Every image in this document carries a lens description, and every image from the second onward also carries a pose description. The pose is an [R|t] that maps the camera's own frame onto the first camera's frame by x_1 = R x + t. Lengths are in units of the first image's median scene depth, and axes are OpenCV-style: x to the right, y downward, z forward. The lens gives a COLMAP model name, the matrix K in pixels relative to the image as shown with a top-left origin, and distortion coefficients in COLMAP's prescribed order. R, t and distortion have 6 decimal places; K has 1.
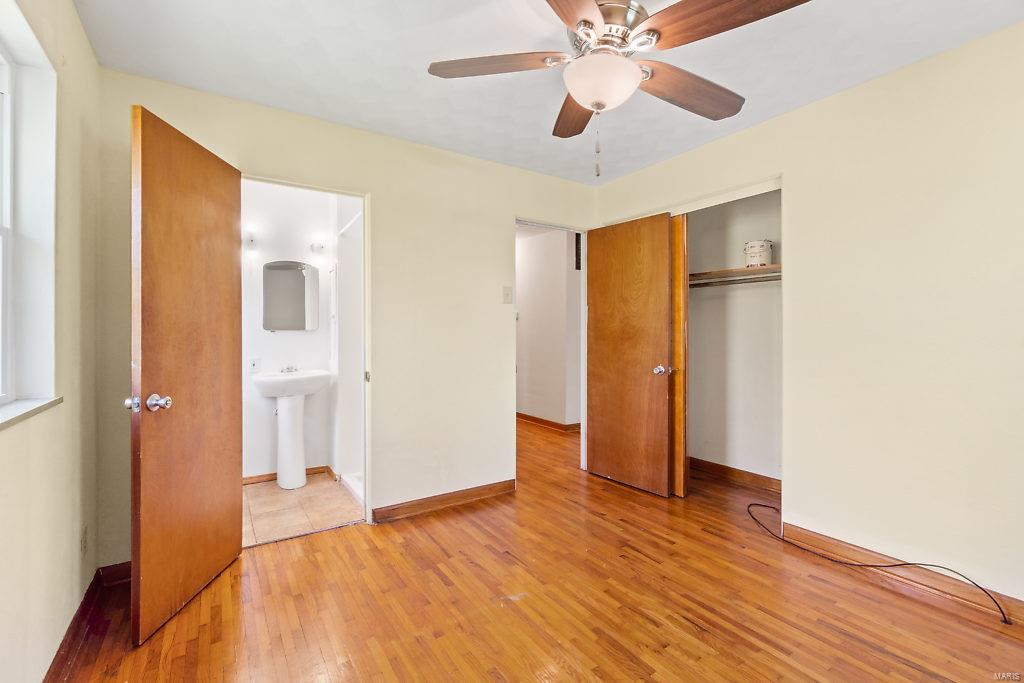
lens RADIAL K [[451.5, 0, 515.0], [0, 451.5, 337.2], [0, 0, 1]] dist [0.001920, -0.000719]
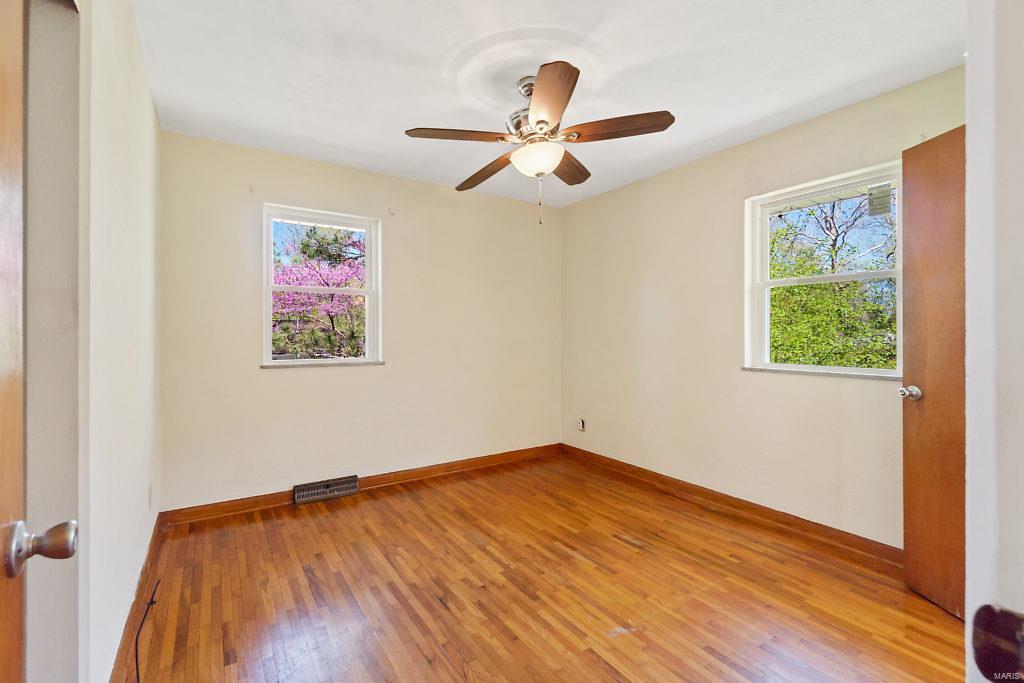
lens RADIAL K [[451.5, 0, 517.2], [0, 451.5, 335.2], [0, 0, 1]] dist [0.001920, -0.000719]
pose [[-0.999924, 0.000609, -0.012309, 0.227290], [0.000557, 0.999991, 0.004278, -0.011445], [0.012312, 0.004271, -0.999915, 2.016718]]
